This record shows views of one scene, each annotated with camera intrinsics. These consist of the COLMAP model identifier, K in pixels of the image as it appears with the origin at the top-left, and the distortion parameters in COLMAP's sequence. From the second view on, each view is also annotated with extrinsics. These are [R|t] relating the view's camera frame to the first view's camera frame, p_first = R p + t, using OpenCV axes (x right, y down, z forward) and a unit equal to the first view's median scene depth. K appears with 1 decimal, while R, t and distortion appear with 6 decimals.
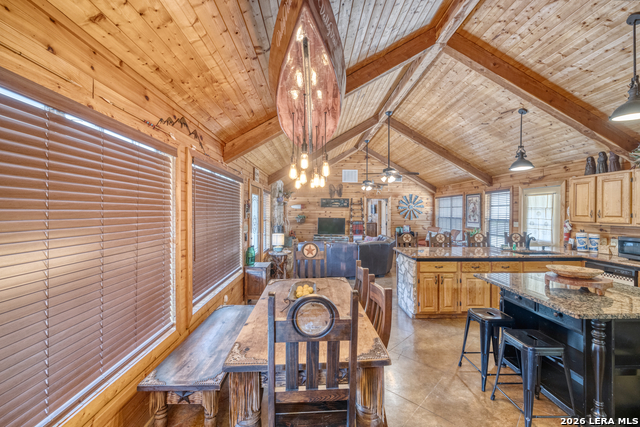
lens RADIAL K [[273.3, 0, 319.5], [0, 273.3, 210.9], [0, 0, 1]] dist [0.003640, -0.000850]
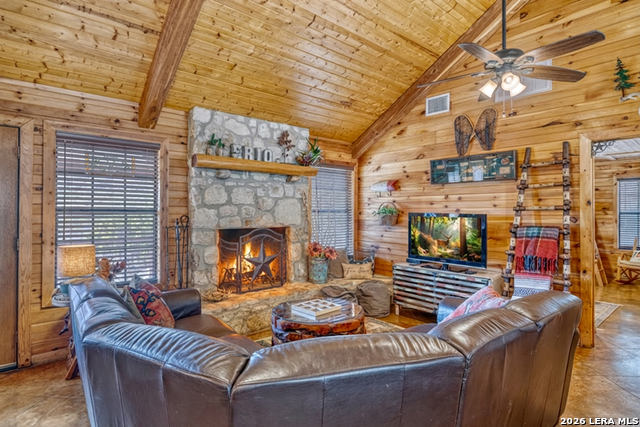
lens RADIAL K [[343.0, 0, 317.2], [0, 343.0, 210.7], [0, 0, 1]] dist [-0.001598, -0.000955]
pose [[0.623529, -0.004167, -0.781789, 0.517279], [-0.001869, 0.999975, -0.006820, 0.047456], [0.781798, 0.005713, 0.623506, 1.151090]]
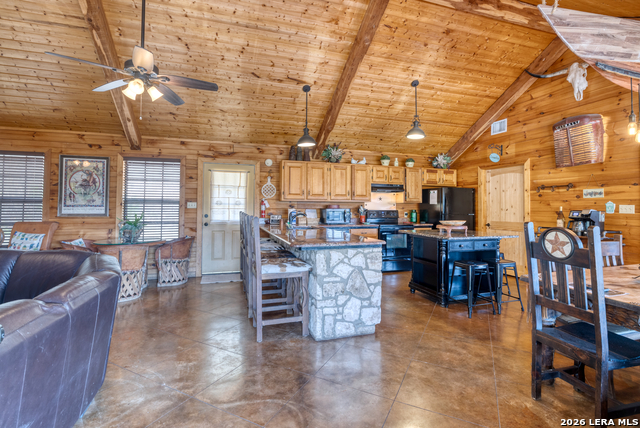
lens RADIAL K [[308.5, 0, 320.6], [0, 308.5, 199.0], [0, 0, 1]] dist [0.002137, 0.000562]
pose [[-0.280759, 0.016700, 0.959633, -0.298997], [-0.010577, 0.999734, -0.020493, 0.055086], [-0.959720, -0.015904, -0.280508, 1.065825]]
